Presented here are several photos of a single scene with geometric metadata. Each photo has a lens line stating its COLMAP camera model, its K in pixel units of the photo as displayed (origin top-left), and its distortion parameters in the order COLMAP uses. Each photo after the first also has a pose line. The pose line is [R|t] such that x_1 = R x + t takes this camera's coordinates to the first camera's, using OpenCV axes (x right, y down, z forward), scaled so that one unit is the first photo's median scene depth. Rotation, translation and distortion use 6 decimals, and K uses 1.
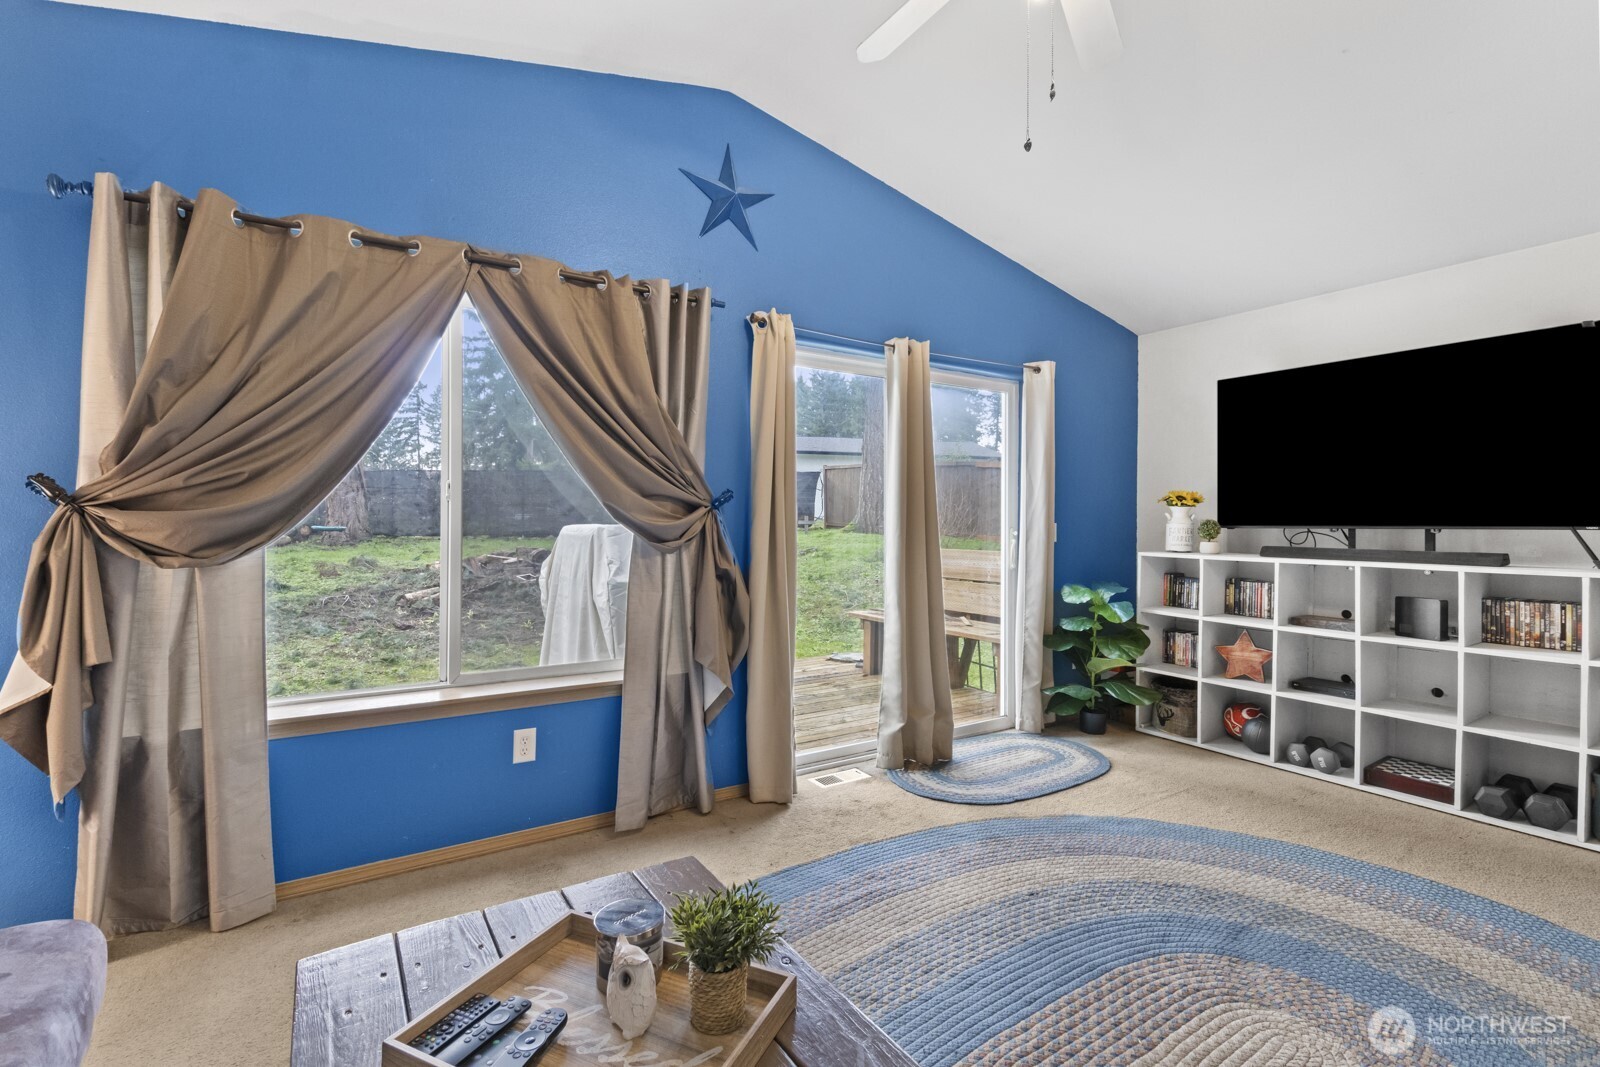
lens RADIAL K [[724.2, 0, 804.9], [0, 724.2, 524.8], [0, 0, 1]] dist [-0.001618, -0.000221]
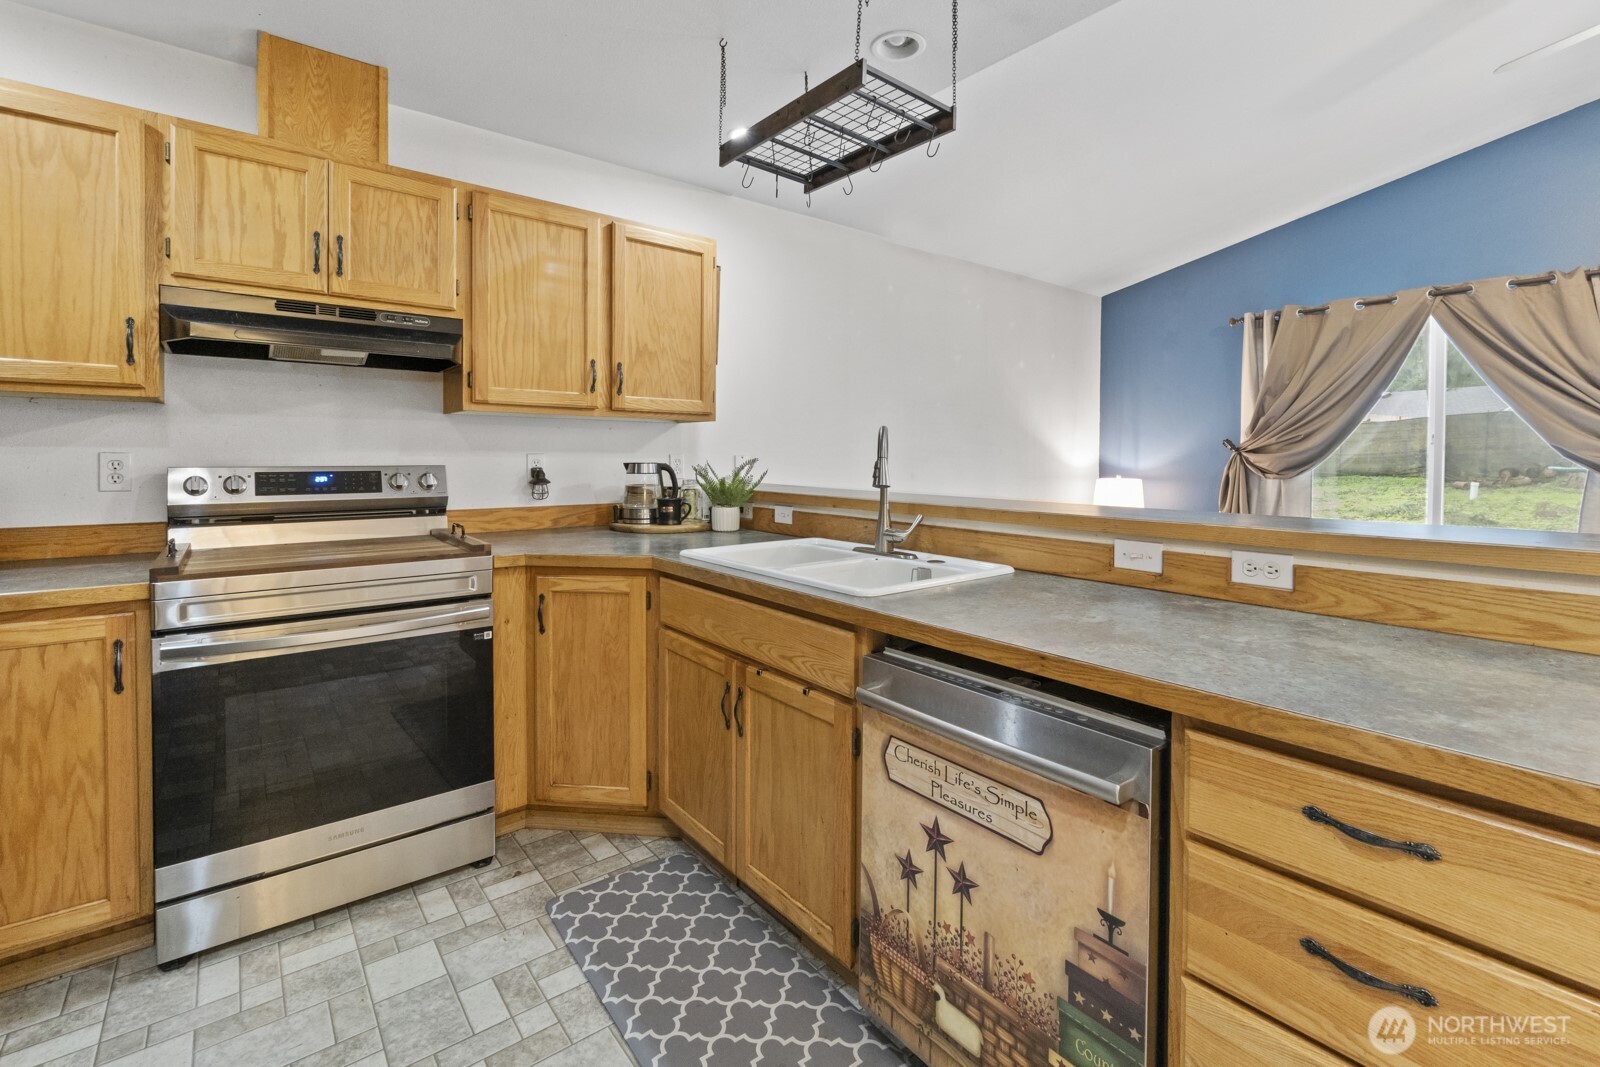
lens RADIAL K [[716.5, 0, 806.4], [0, 716.5, 468.0], [0, 0, 1]] dist [-0.003722, -0.000268]
pose [[0.104524, 0.013415, -0.994432, 0.845509], [-0.009511, 0.999877, 0.012489, 0.008708], [0.994477, 0.008153, 0.104639, -0.475868]]
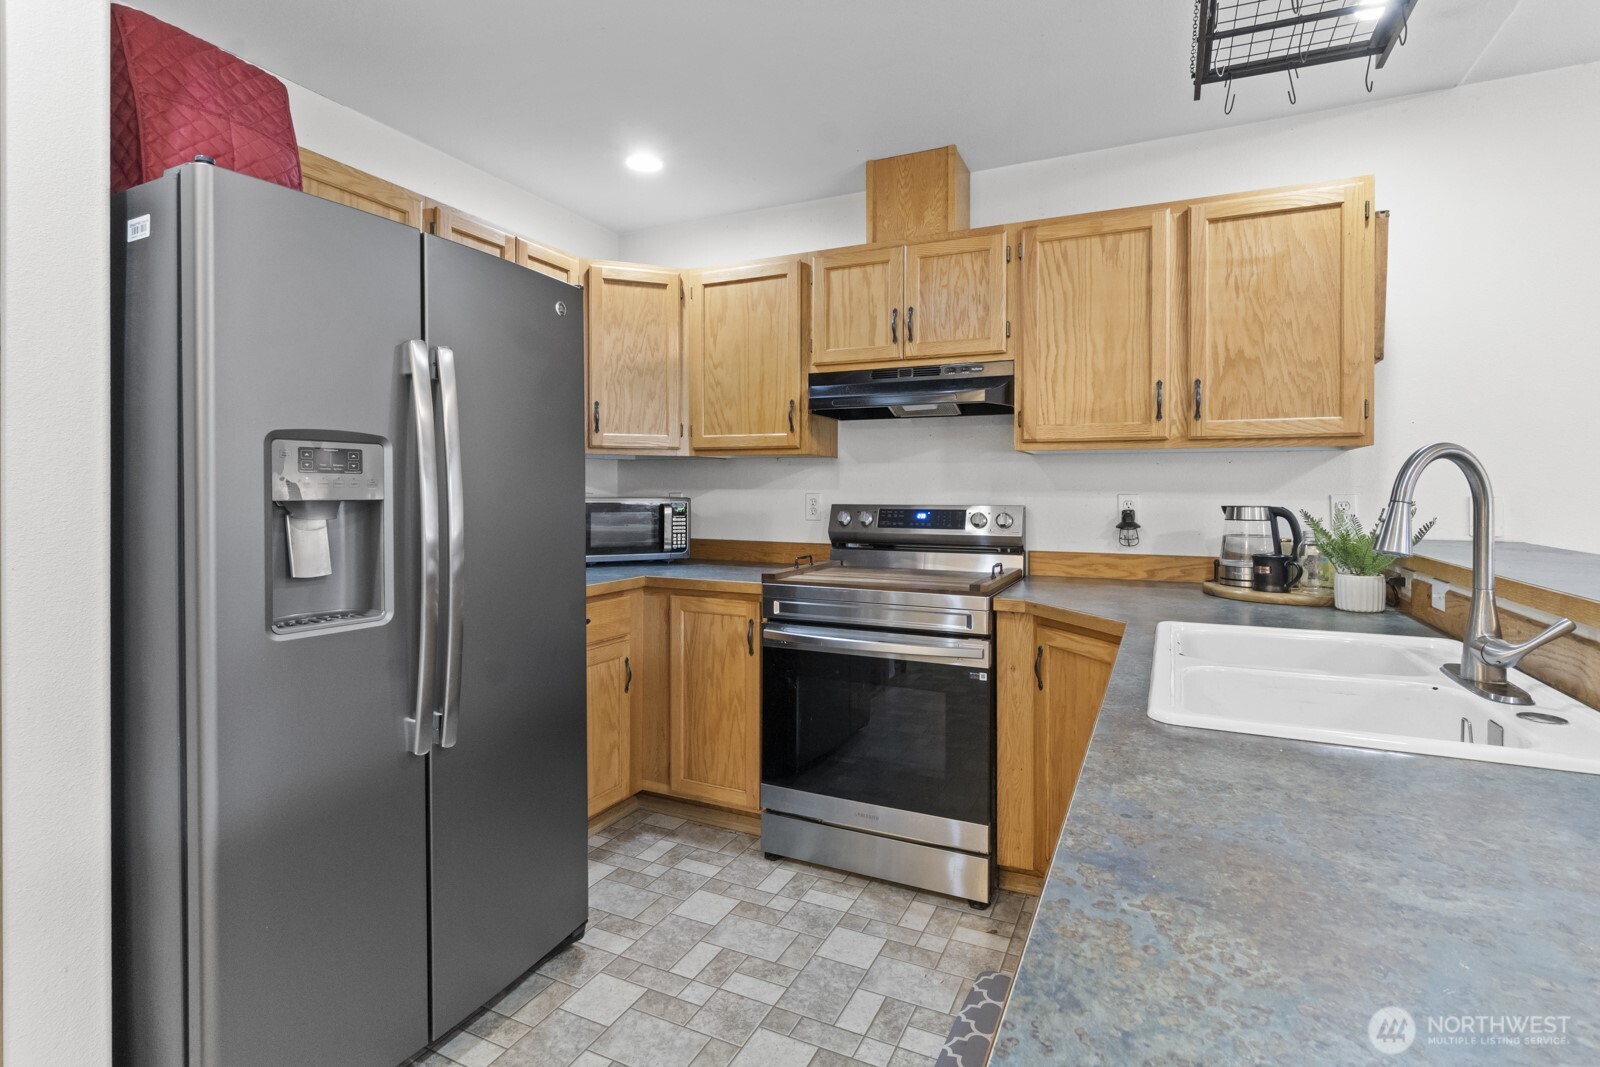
lens RADIAL K [[770.3, 0, 803.5], [0, 770.3, 495.1], [0, 0, 1]] dist [0.000232, -0.000162]
pose [[-0.849899, -0.006169, -0.526910, 0.653671], [-0.011150, 0.999918, 0.006279, 0.004479], [0.526828, 0.011212, -0.849898, -0.153853]]
